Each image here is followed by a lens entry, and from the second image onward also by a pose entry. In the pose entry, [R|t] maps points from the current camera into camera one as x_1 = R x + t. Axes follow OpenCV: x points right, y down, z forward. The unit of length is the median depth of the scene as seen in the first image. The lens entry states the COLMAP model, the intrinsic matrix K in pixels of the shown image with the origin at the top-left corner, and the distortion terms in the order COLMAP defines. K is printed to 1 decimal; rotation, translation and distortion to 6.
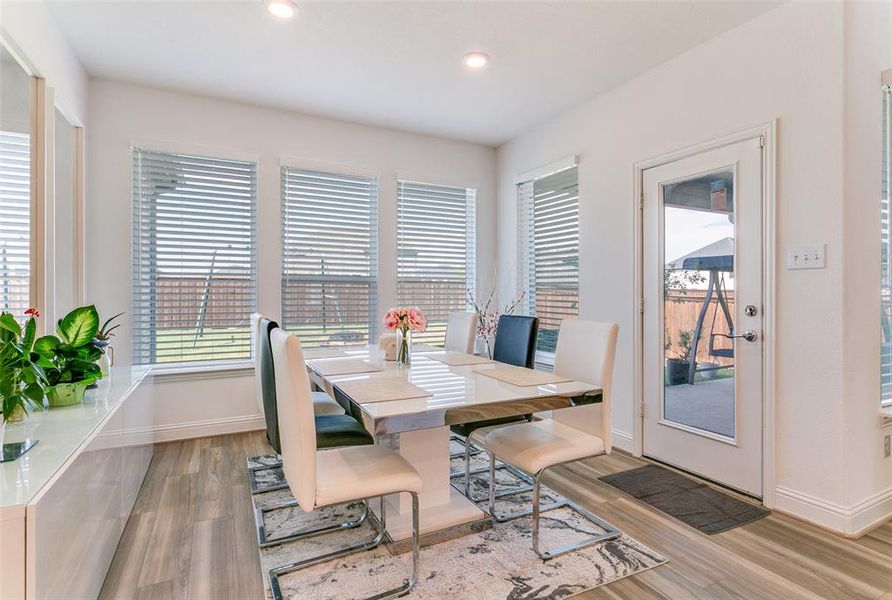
lens RADIAL K [[448.3, 0, 445.7], [0, 448.3, 293.6], [0, 0, 1]] dist [-0.001048, -0.000082]
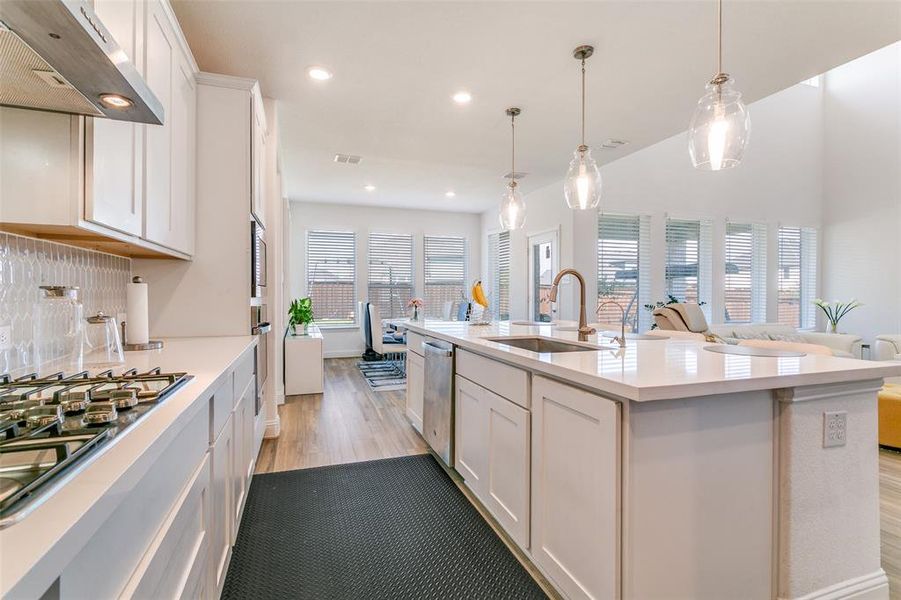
lens RADIAL K [[432.2, 0, 452.0], [0, 432.2, 298.0], [0, 0, 1]] dist [0.004756, 0.000062]
pose [[0.989123, -0.000480, -0.147092, 0.261134], [0.000906, 0.999996, 0.002832, 0.011832], [0.147090, -0.002934, 0.989119, -0.772396]]
